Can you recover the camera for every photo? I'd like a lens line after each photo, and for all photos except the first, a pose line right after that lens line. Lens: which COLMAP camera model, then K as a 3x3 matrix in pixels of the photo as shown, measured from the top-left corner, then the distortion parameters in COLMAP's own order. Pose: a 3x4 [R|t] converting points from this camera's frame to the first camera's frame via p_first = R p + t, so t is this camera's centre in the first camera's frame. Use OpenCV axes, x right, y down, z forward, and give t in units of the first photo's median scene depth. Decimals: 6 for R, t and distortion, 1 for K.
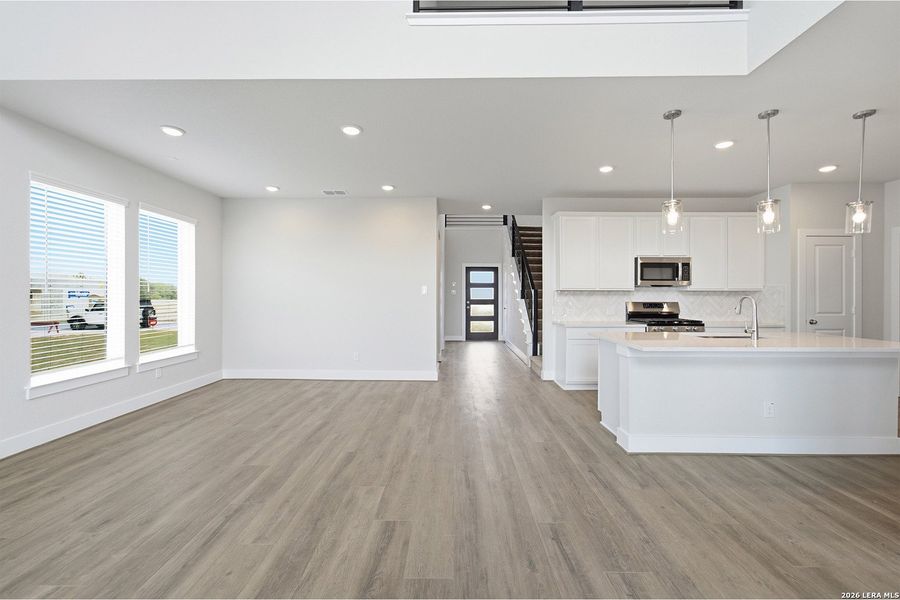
lens RADIAL K [[375.7, 0, 450.7], [0, 375.7, 292.9], [0, 0, 1]] dist [0.000098, 0.000058]
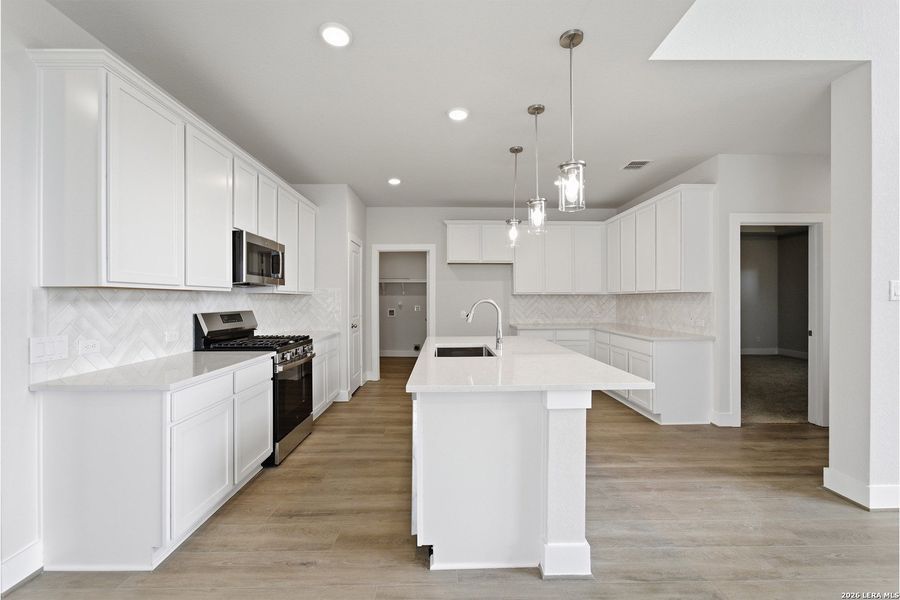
lens RADIAL K [[367.4, 0, 446.5], [0, 367.4, 300.6], [0, 0, 1]] dist [-0.000939, -0.000036]
pose [[-0.018031, -0.004474, 0.999827, -0.044571], [-0.002502, 0.999987, 0.004430, 0.002769], [-0.999834, -0.002421, -0.018042, 0.678745]]
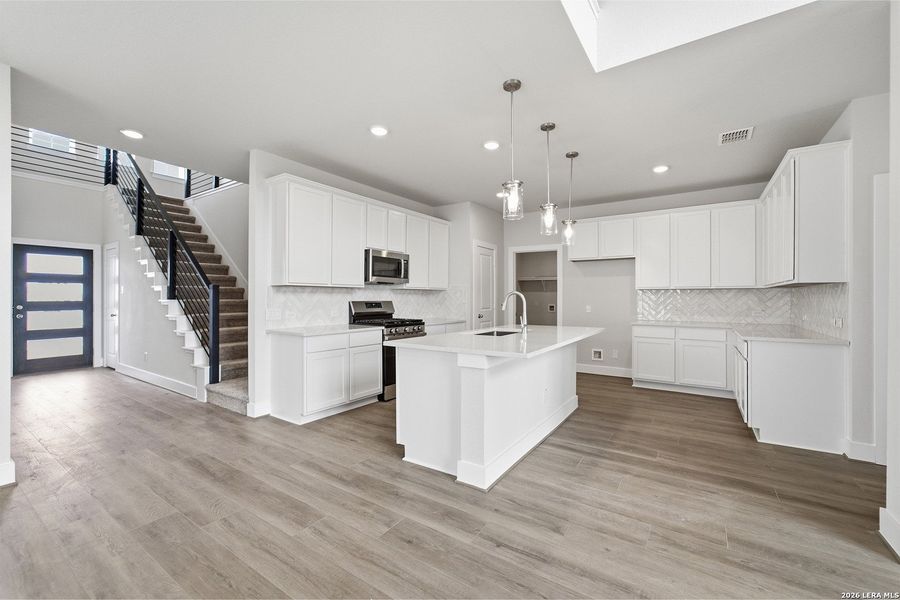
lens RADIAL K [[370.0, 0, 447.2], [0, 370.0, 297.9], [0, 0, 1]] dist [-0.004952, 0.000499]
pose [[0.553043, 0.000750, 0.833153, -0.118112], [-0.005587, 0.999980, 0.002808, 0.012830], [-0.833134, -0.006208, 0.553036, 0.353621]]
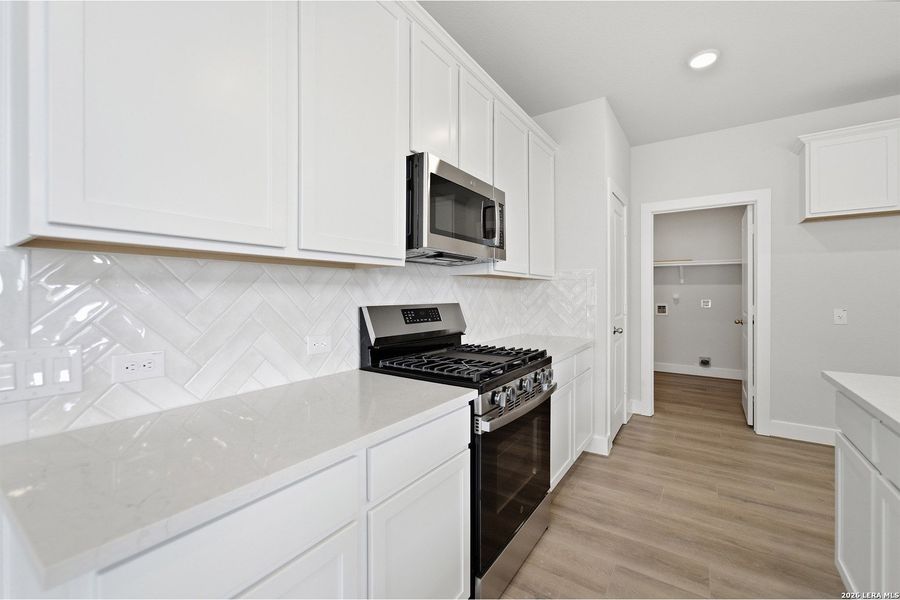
lens RADIAL K [[369.5, 0, 451.3], [0, 369.5, 293.6], [0, 0, 1]] dist [-0.011351, 0.000113]
pose [[0.561967, -0.001768, 0.827158, 0.261529], [-0.002175, 0.999991, 0.003615, 0.012070], [-0.827157, -0.003831, 0.561958, 0.784465]]
